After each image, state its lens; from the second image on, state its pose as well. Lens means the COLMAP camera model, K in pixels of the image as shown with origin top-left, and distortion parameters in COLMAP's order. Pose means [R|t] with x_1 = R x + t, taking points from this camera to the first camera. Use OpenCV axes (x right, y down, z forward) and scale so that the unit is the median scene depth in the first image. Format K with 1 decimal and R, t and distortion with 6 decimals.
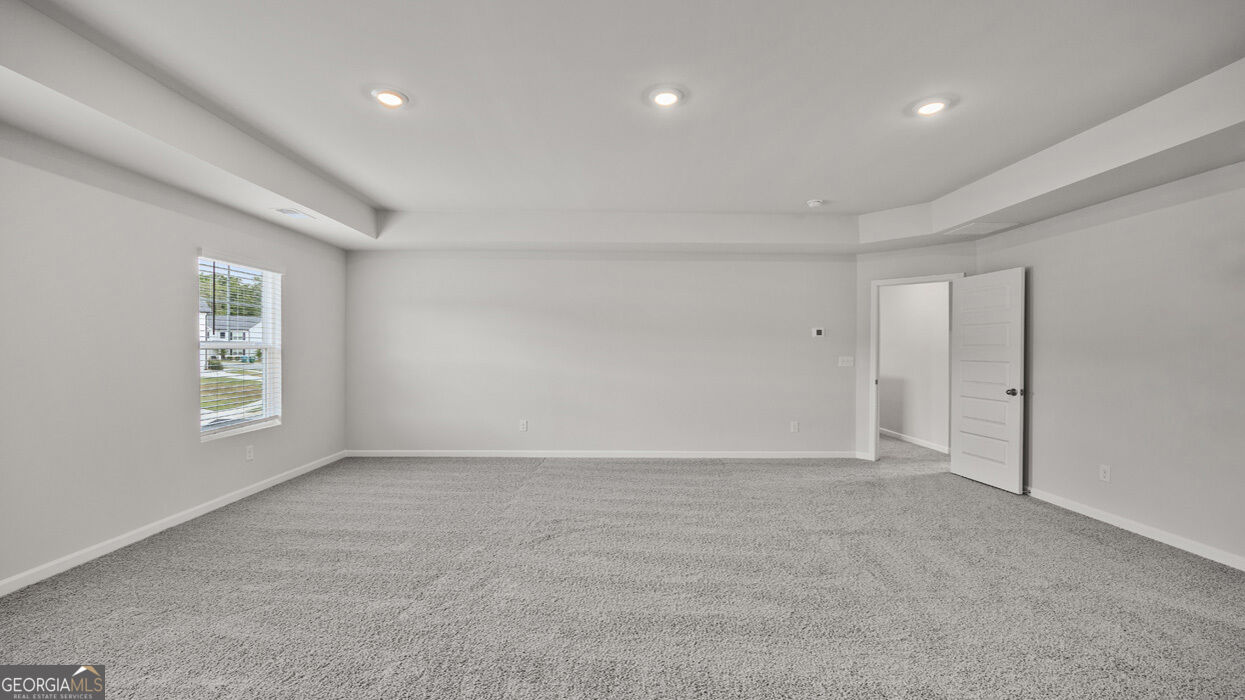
lens RADIAL K [[476.4, 0, 621.3], [0, 476.4, 349.4], [0, 0, 1]] dist [-0.003117, -0.000504]
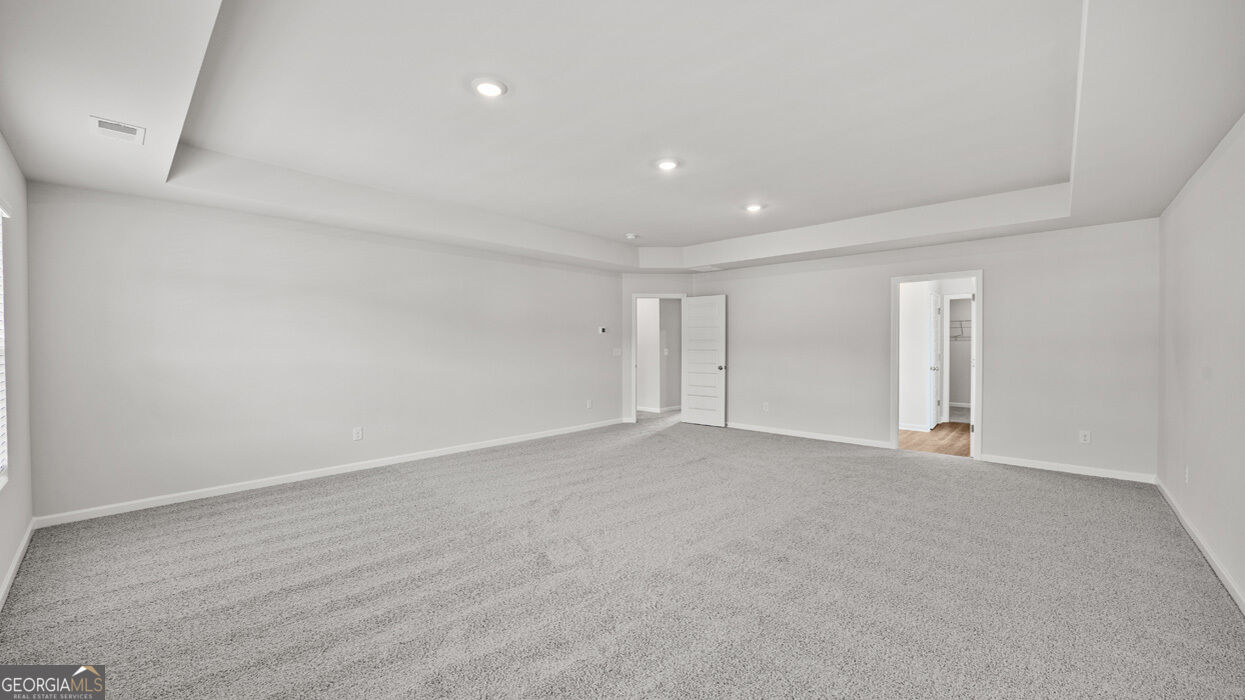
lens RADIAL K [[476.4, 0, 619.8], [0, 476.4, 351.9], [0, 0, 1]] dist [-0.003117, -0.000504]
pose [[0.693044, -0.019940, 0.720620, -0.606799], [0.005747, 0.999738, 0.022137, -0.006361], [-0.720873, -0.011201, 0.692977, 0.074525]]
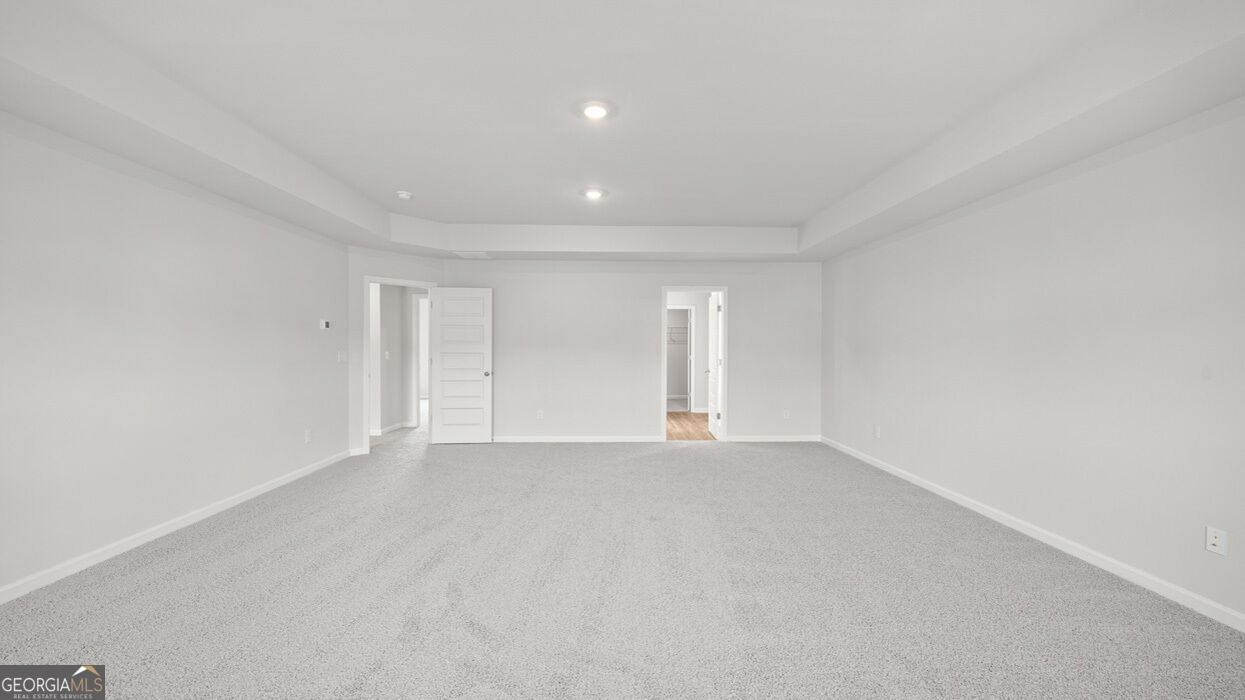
lens RADIAL K [[476.4, 0, 622.6], [0, 476.4, 351.2], [0, 0, 1]] dist [-0.003117, -0.000504]
pose [[-0.015542, -0.019066, 0.999697, -0.585216], [-0.004928, 0.999807, 0.018992, -0.007434], [-0.999867, -0.004631, -0.015633, 0.567799]]
